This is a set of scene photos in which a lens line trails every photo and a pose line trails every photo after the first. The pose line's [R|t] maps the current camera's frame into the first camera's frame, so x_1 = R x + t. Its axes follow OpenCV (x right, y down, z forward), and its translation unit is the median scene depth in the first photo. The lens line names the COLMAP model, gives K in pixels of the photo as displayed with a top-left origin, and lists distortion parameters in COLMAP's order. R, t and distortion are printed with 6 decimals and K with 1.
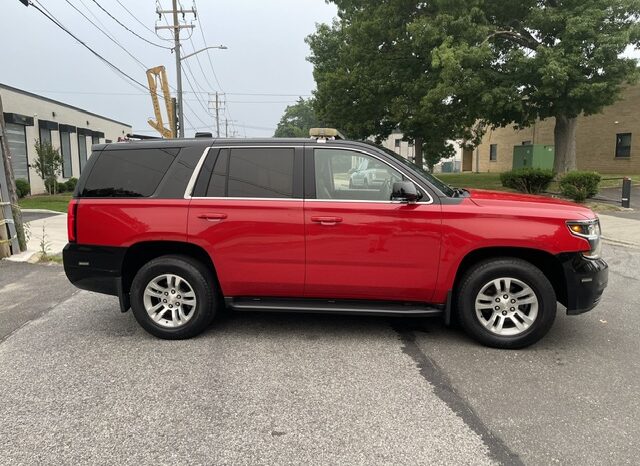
lens RADIAL K [[490.8, 0, 323.0], [0, 490.8, 231.4], [0, 0, 1]] dist [0.092804, -0.132292]
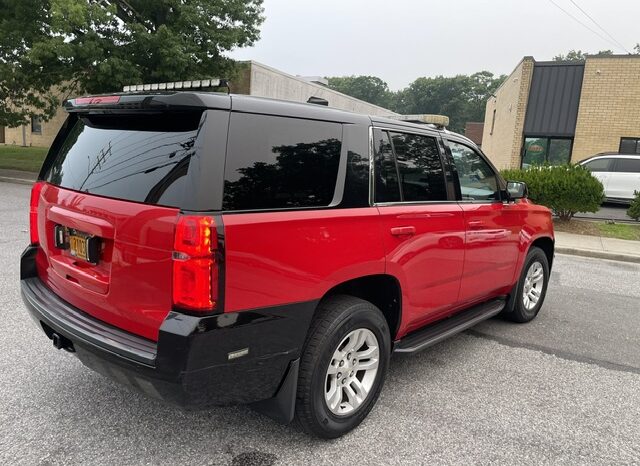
lens RADIAL K [[490.8, 0, 323.0], [0, 490.8, 231.4], [0, 0, 1]] dist [0.092804, -0.132292]
pose [[0.551991, -0.082123, 0.829796, -0.235291], [0.043265, 0.996619, 0.069853, -0.023193], [-0.832727, -0.002657, 0.553677, 0.194005]]
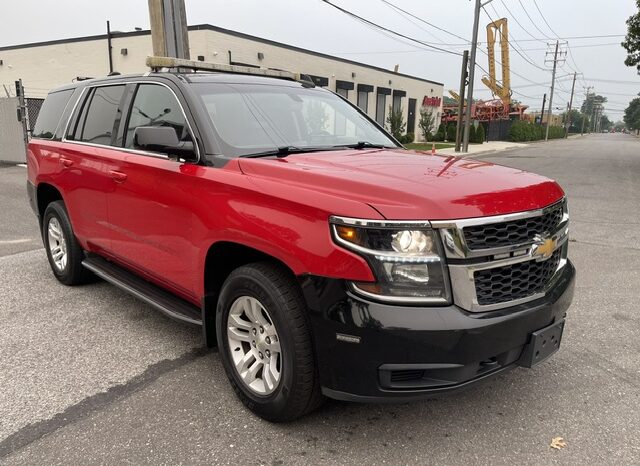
lens RADIAL K [[492.8, 0, 314.8], [0, 492.8, 232.2], [0, 0, 1]] dist [0.092108, -0.131808]
pose [[0.775455, 0.153854, -0.612371, 0.199131], [-0.106136, 0.987820, 0.113781, -0.015249], [0.622419, -0.023237, 0.782340, 0.149769]]
